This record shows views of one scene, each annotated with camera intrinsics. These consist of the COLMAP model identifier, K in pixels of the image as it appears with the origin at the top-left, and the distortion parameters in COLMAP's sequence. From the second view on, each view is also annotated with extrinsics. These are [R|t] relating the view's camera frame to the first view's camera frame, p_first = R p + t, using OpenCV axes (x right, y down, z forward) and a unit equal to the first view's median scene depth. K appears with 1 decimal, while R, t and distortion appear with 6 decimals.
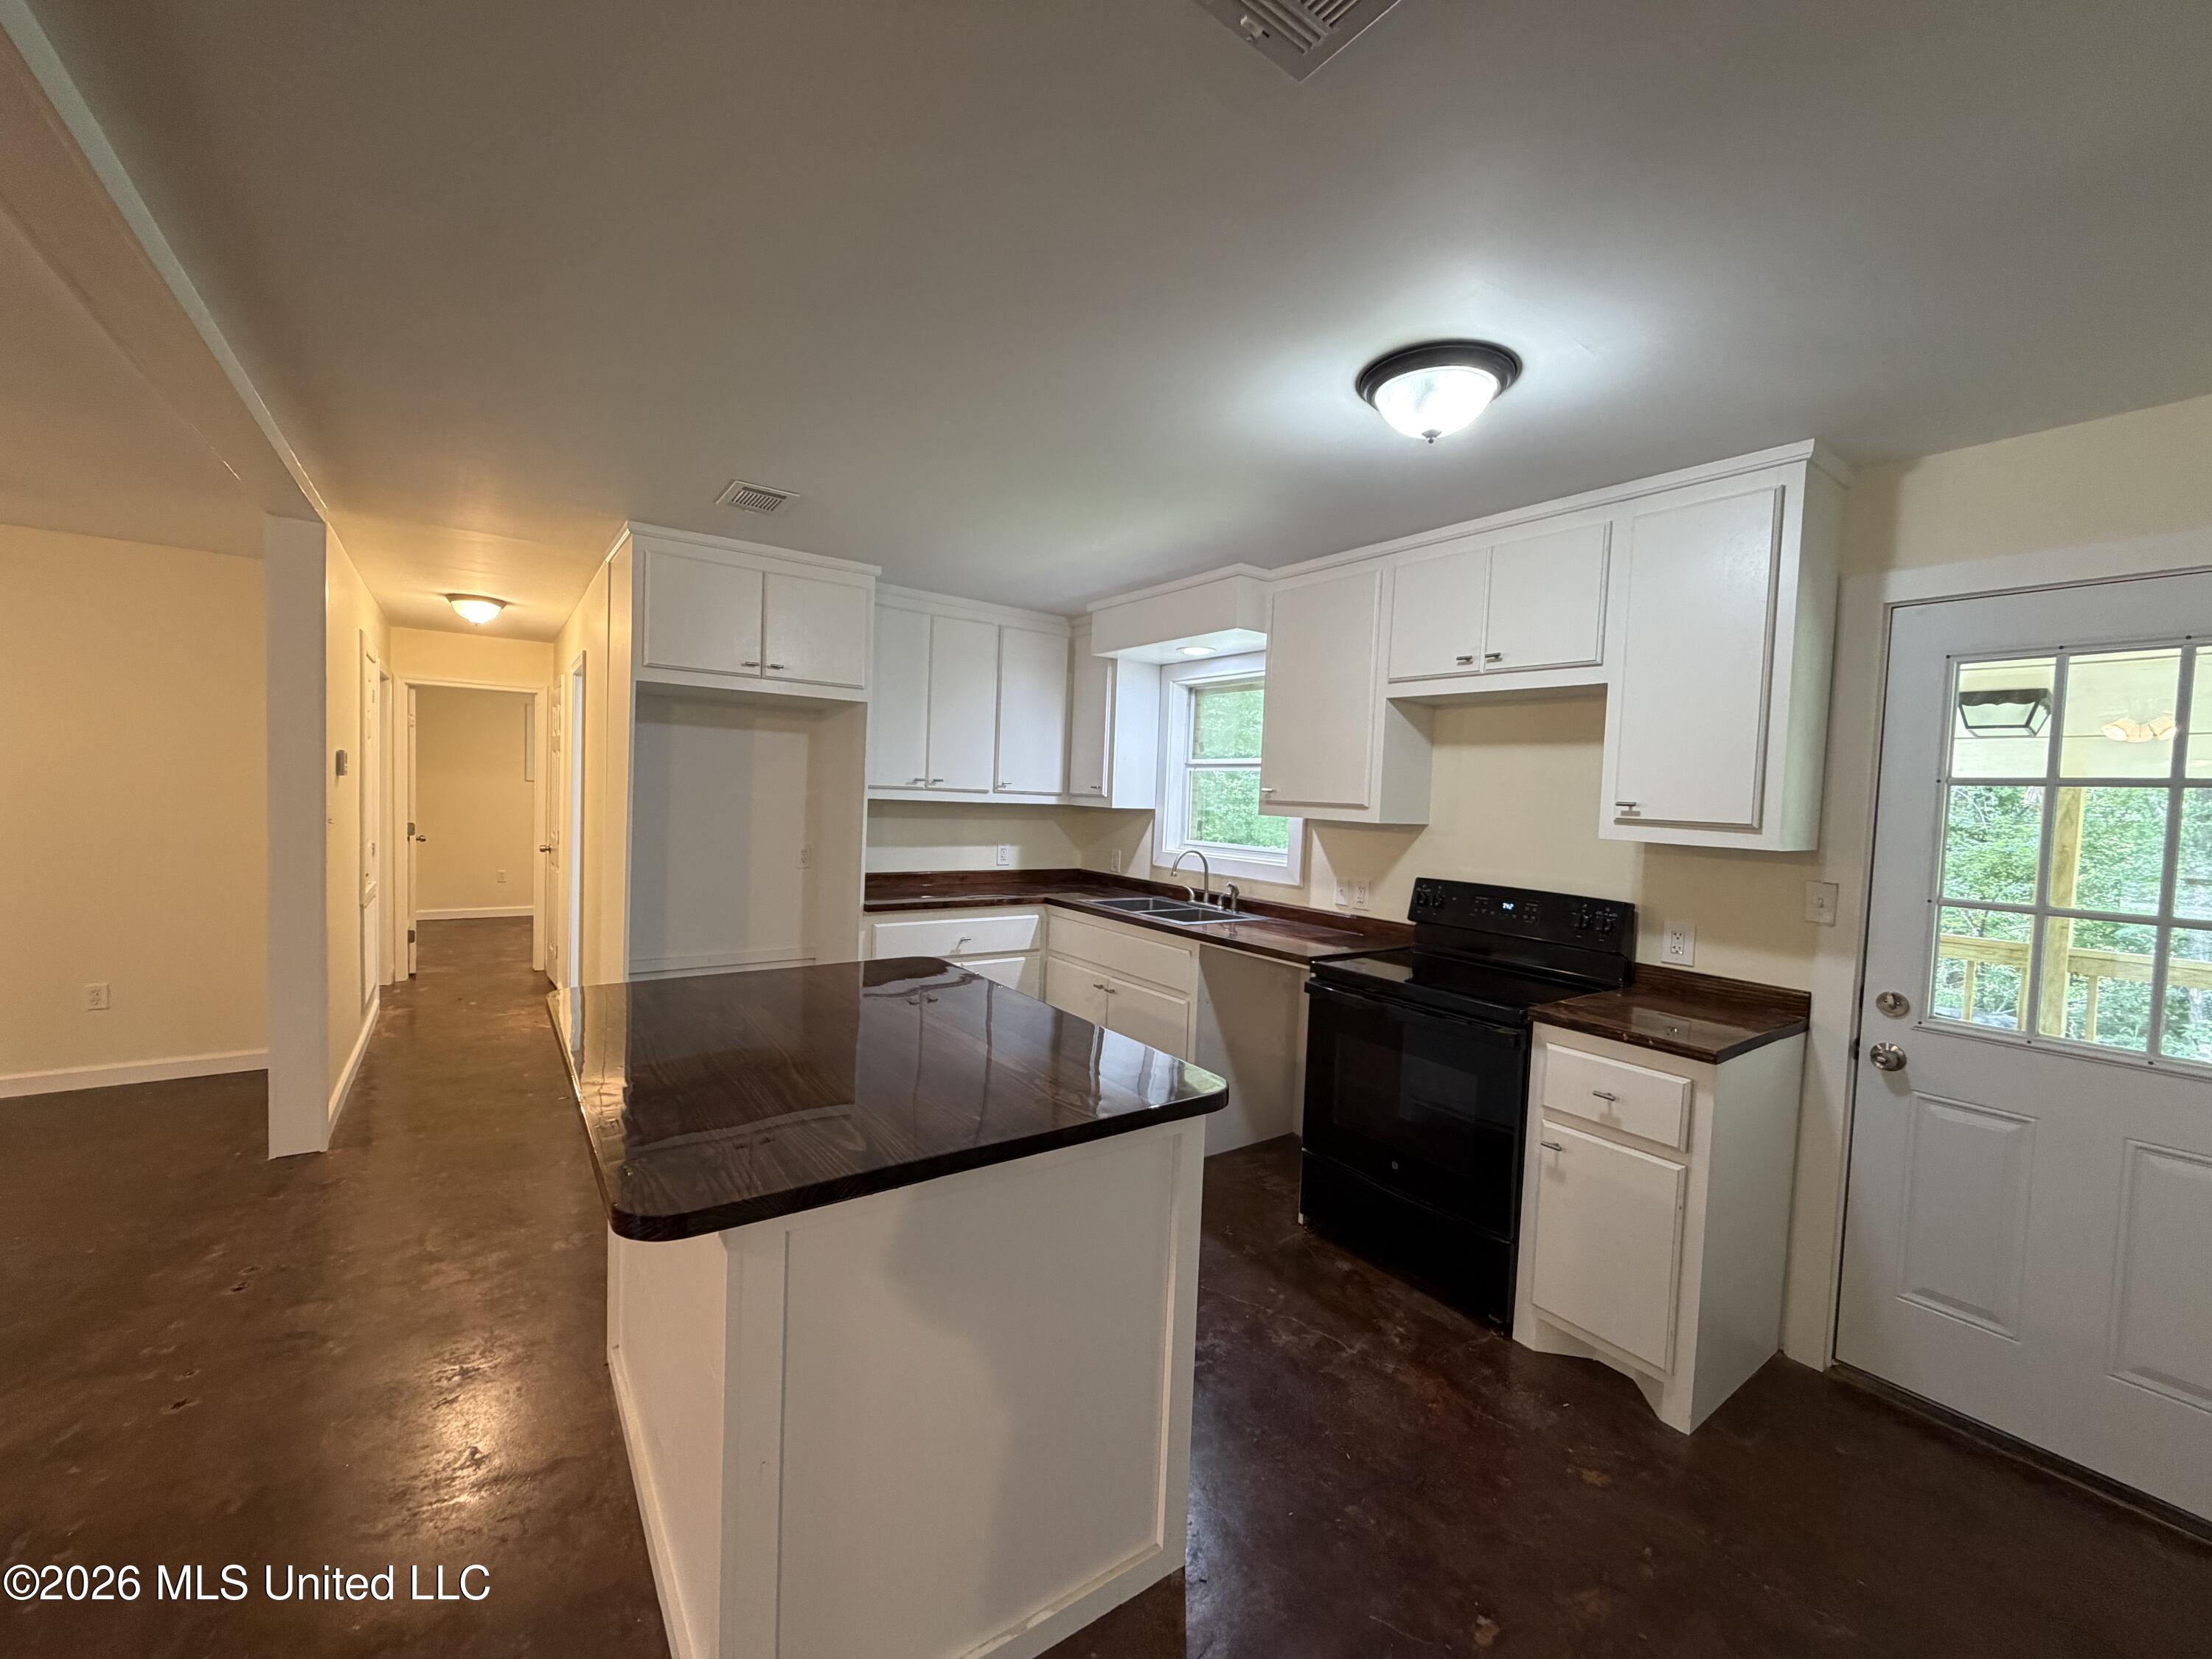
lens RADIAL K [[878.1, 0, 1089.7], [0, 878.1, 826.7], [0, 0, 1]] dist [-0.001754, 0.000440]
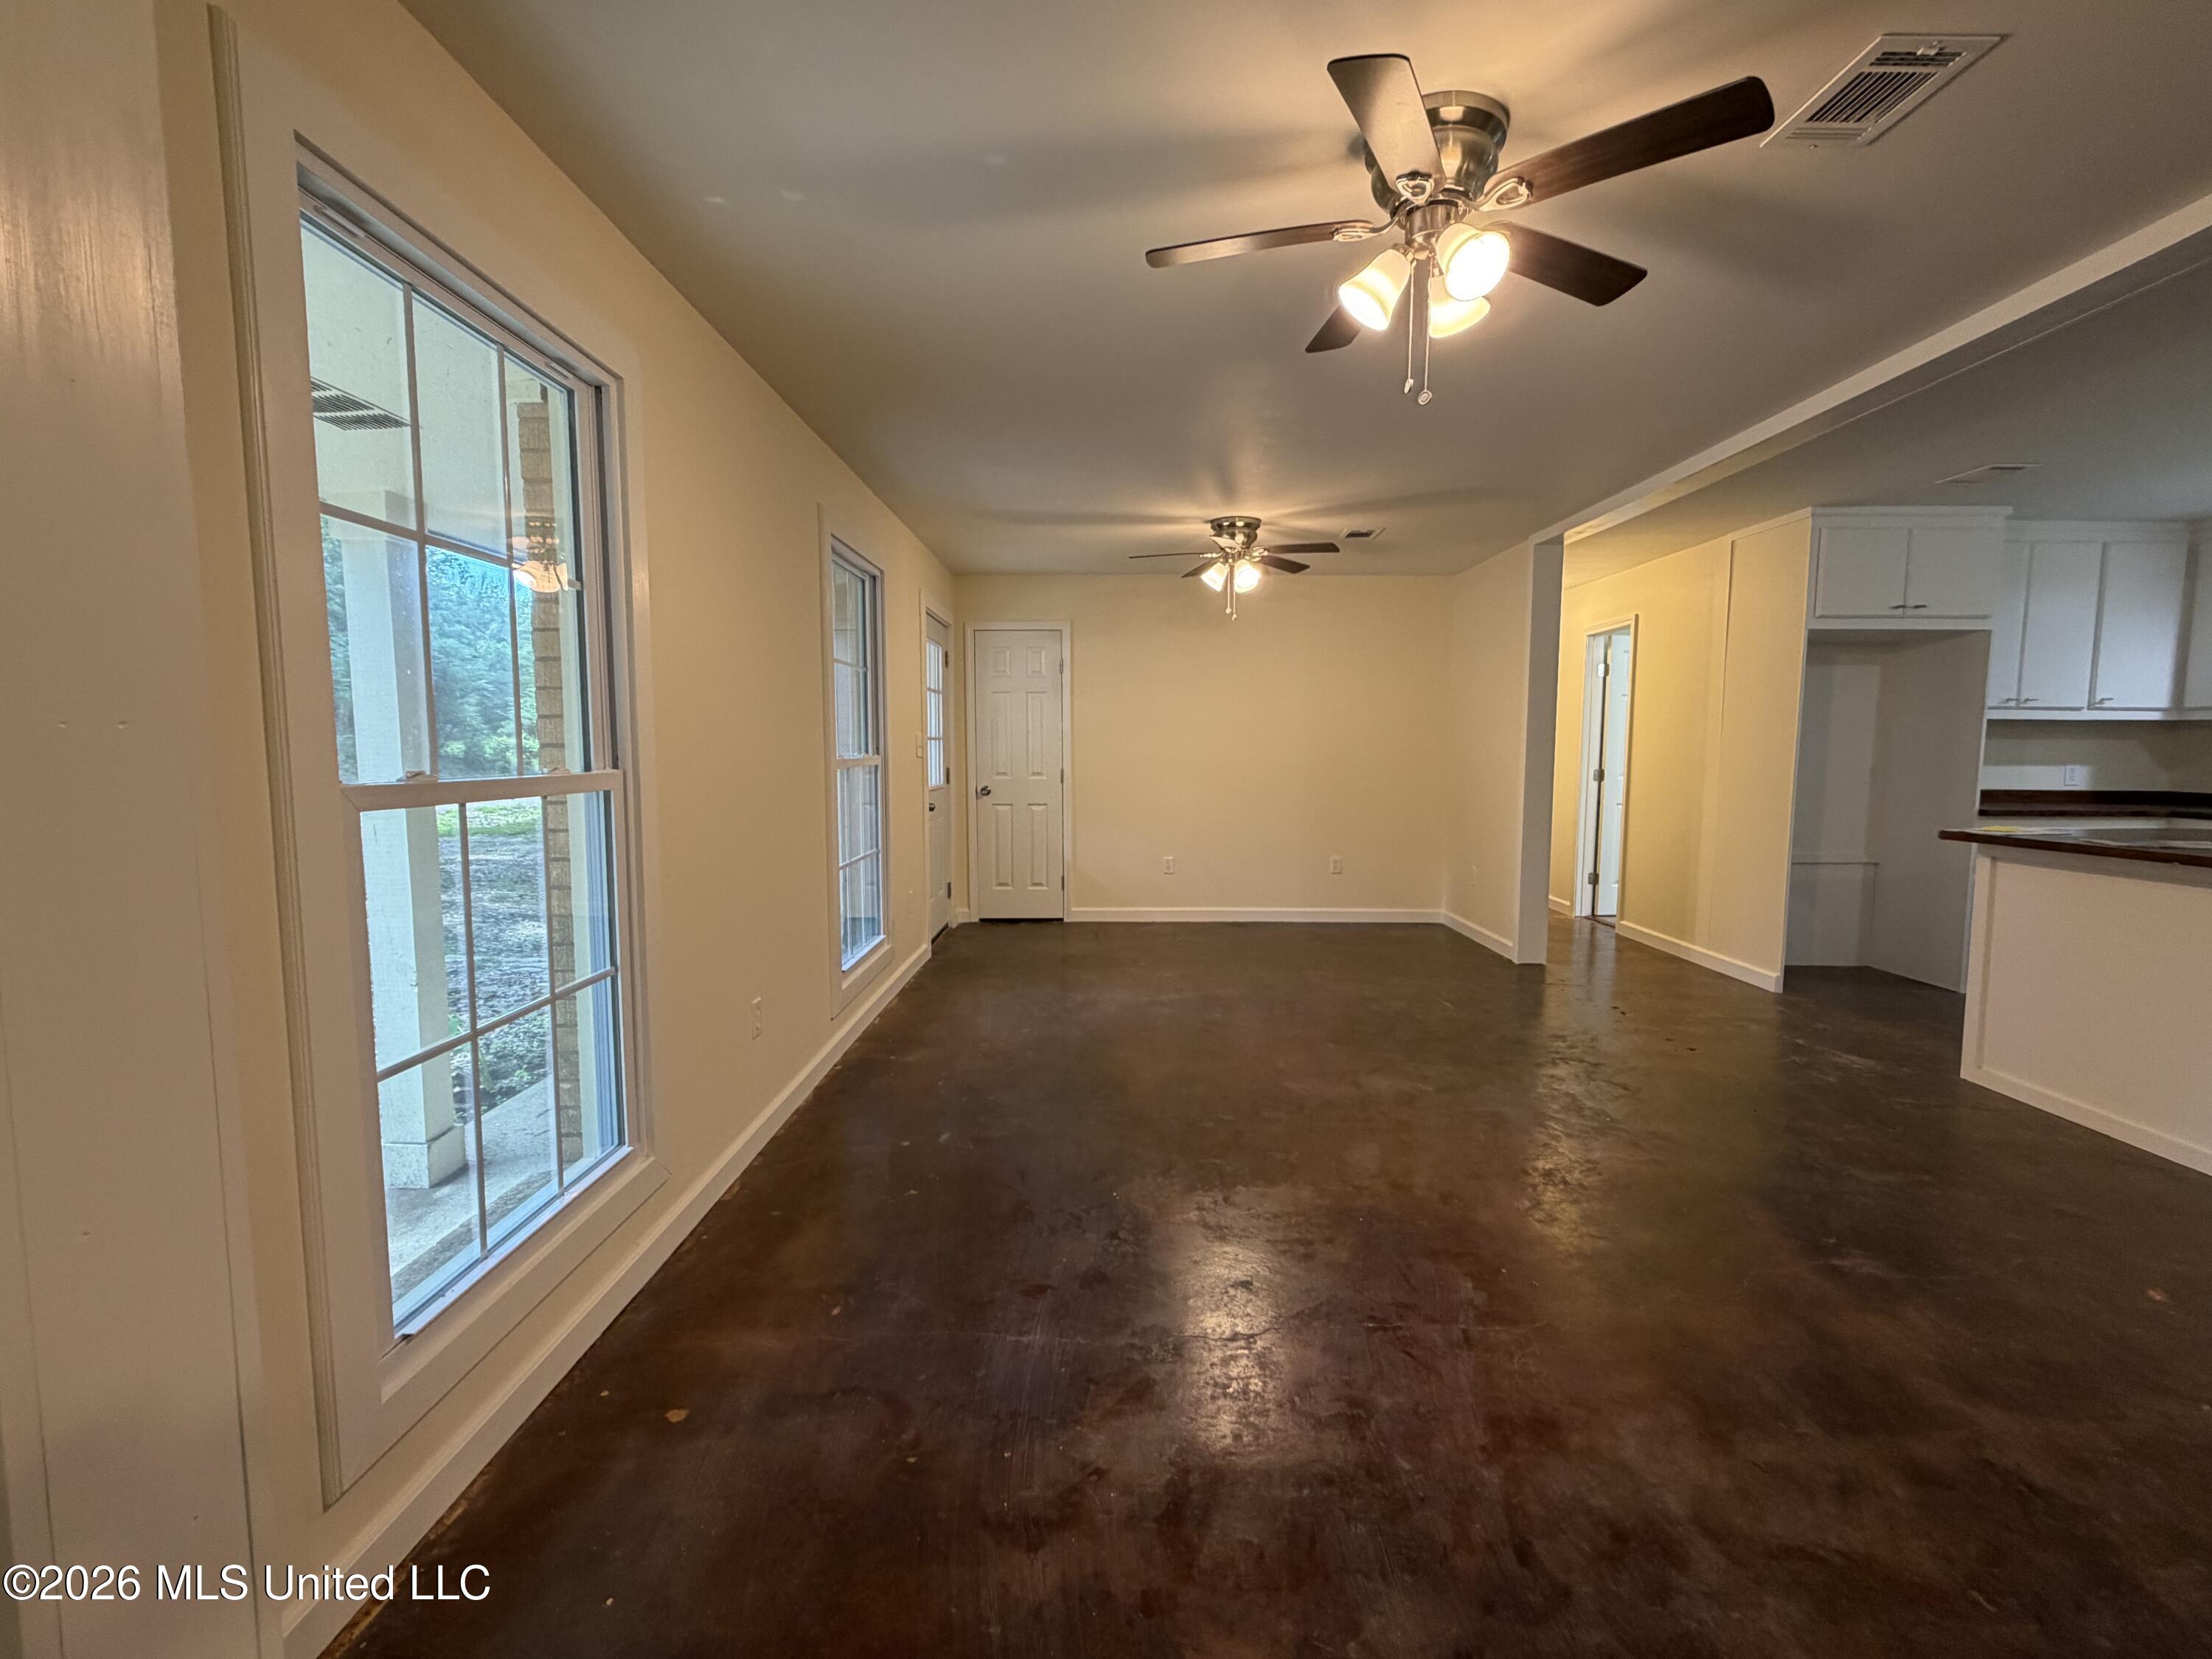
lens RADIAL K [[968.1, 0, 1109.0], [0, 968.1, 833.2], [0, 0, 1]] dist [0.000107, -0.001349]
pose [[0.810333, 0.019108, -0.585658, -0.476930], [0.003606, 0.999287, 0.037593, 0.074418], [0.585958, -0.032574, 0.809686, -0.739111]]
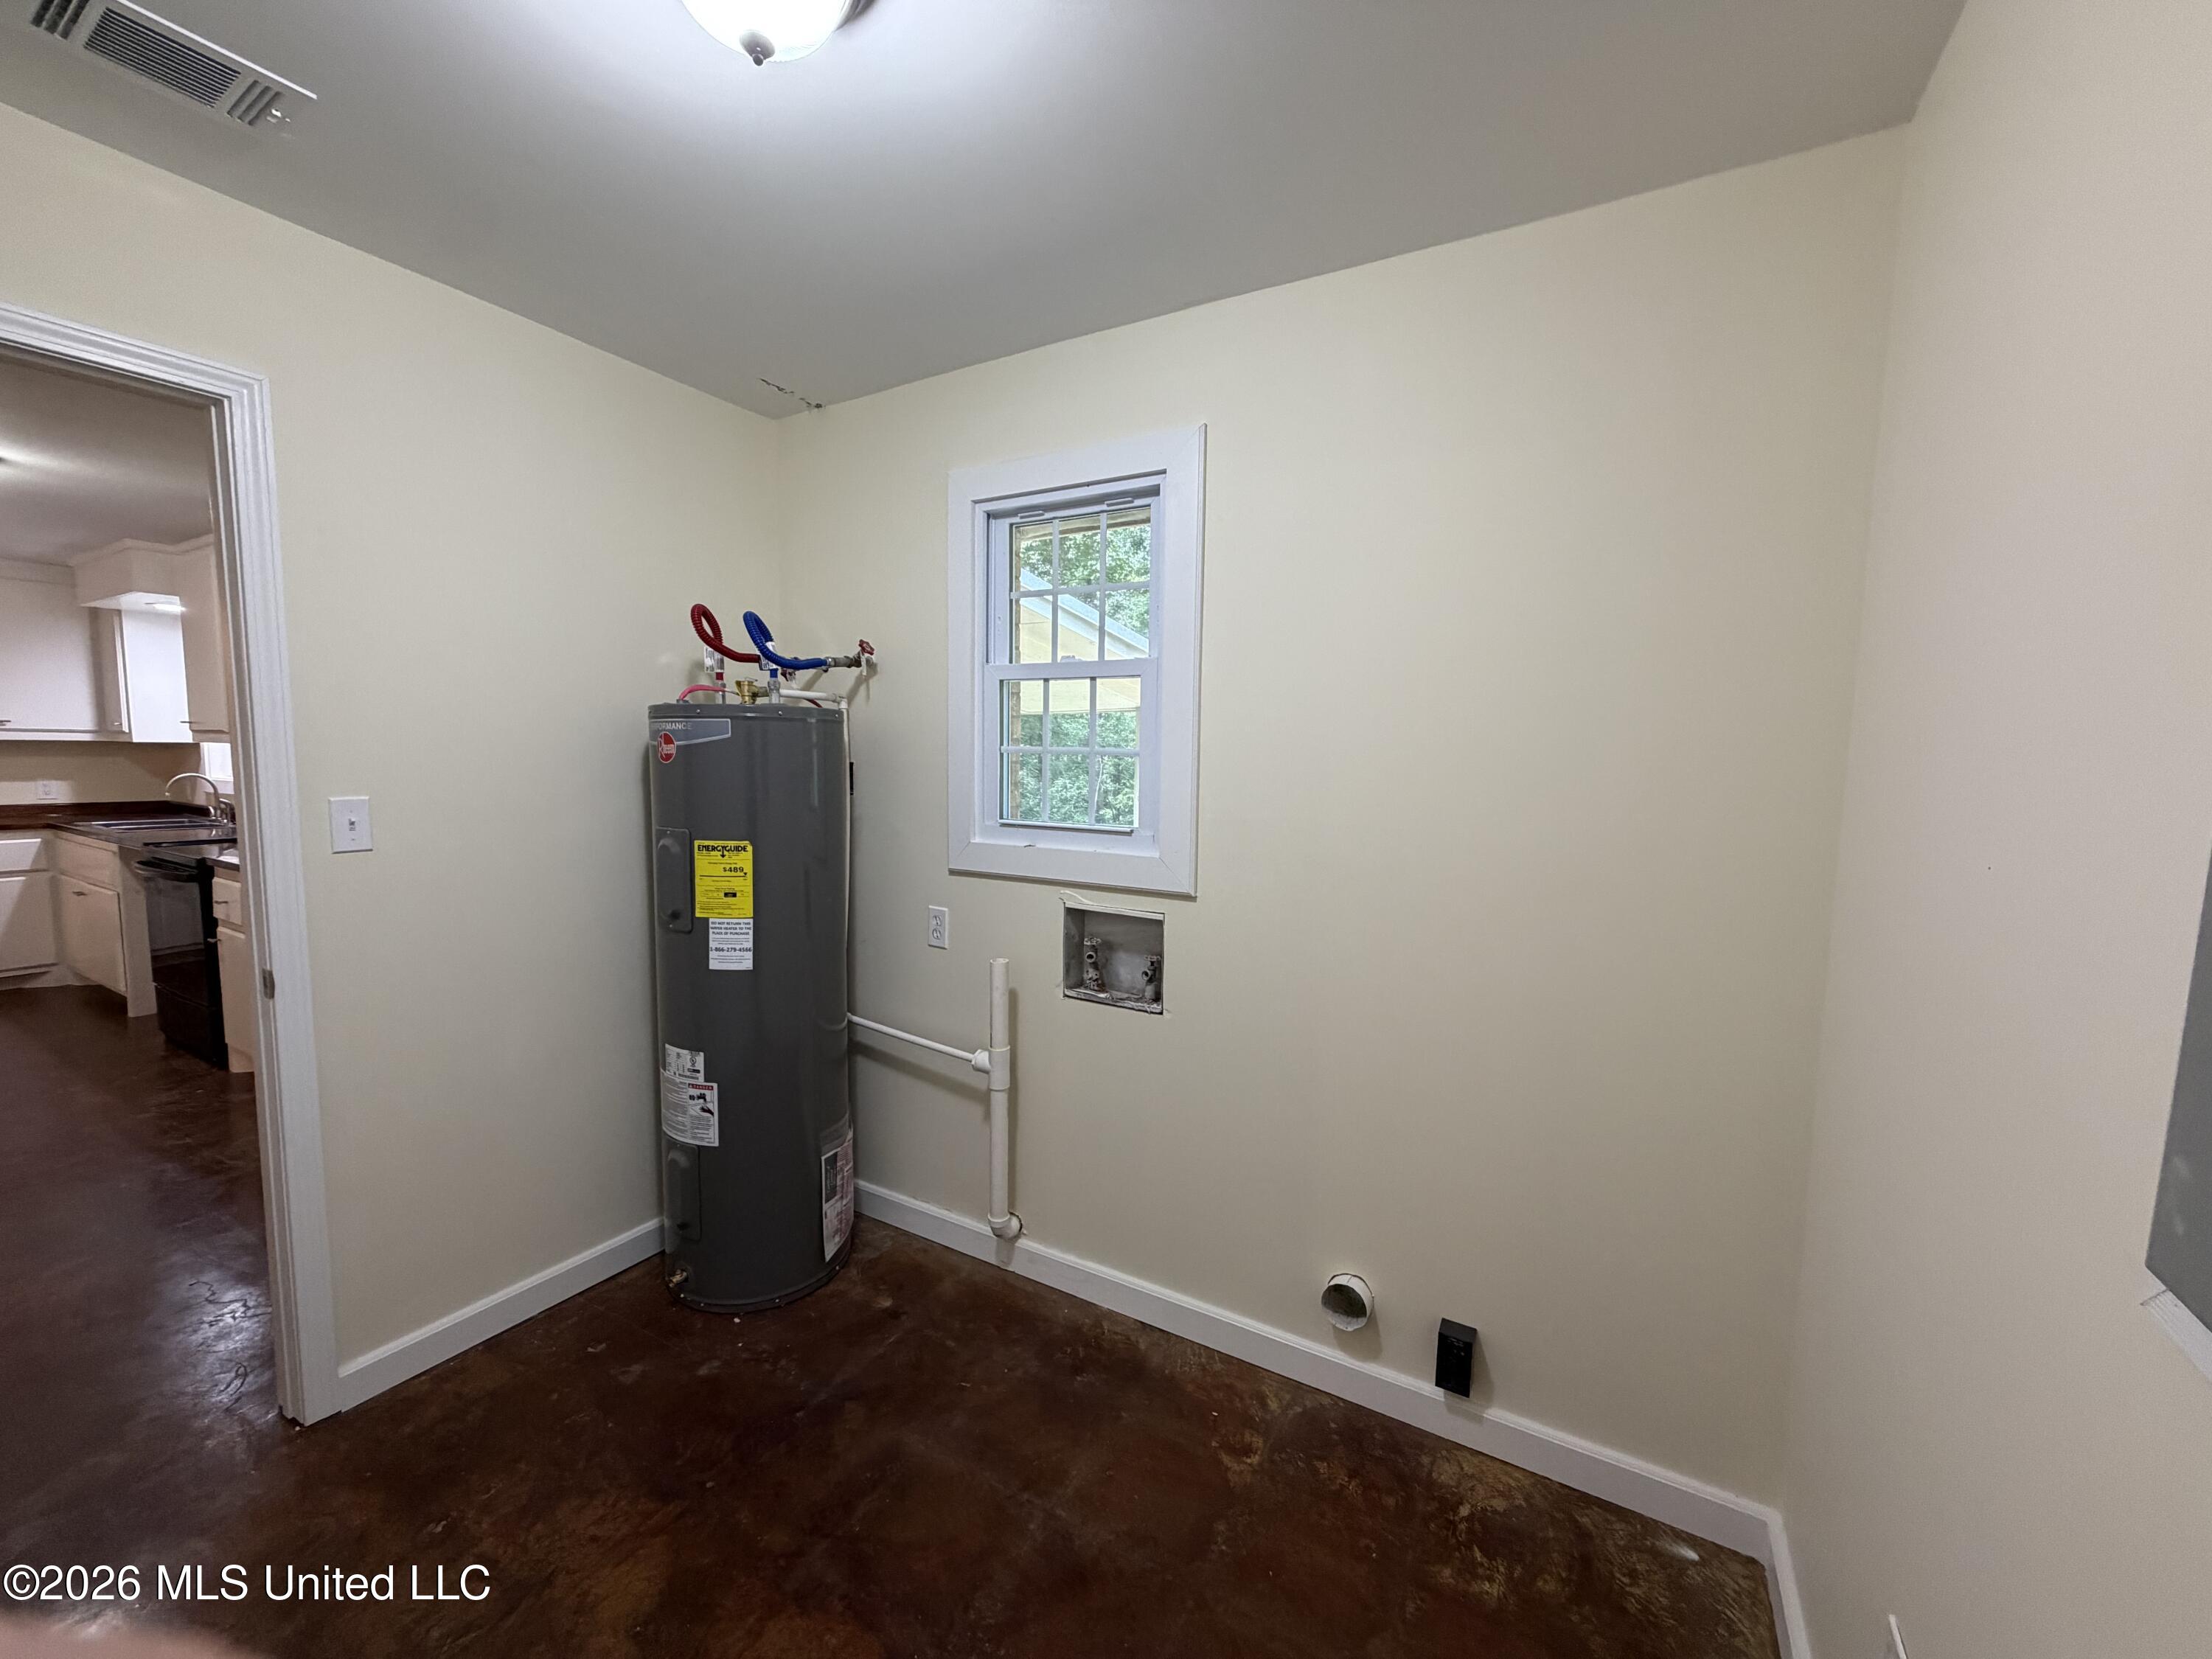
lens RADIAL K [[878.1, 0, 1112.4], [0, 878.1, 832.2], [0, 0, 1]] dist [-0.001754, 0.000440]
pose [[0.900514, -0.063313, 0.430193, 0.860745], [0.034073, 0.996575, 0.075345, 0.067287], [-0.433490, -0.053191, 0.899587, -0.747439]]
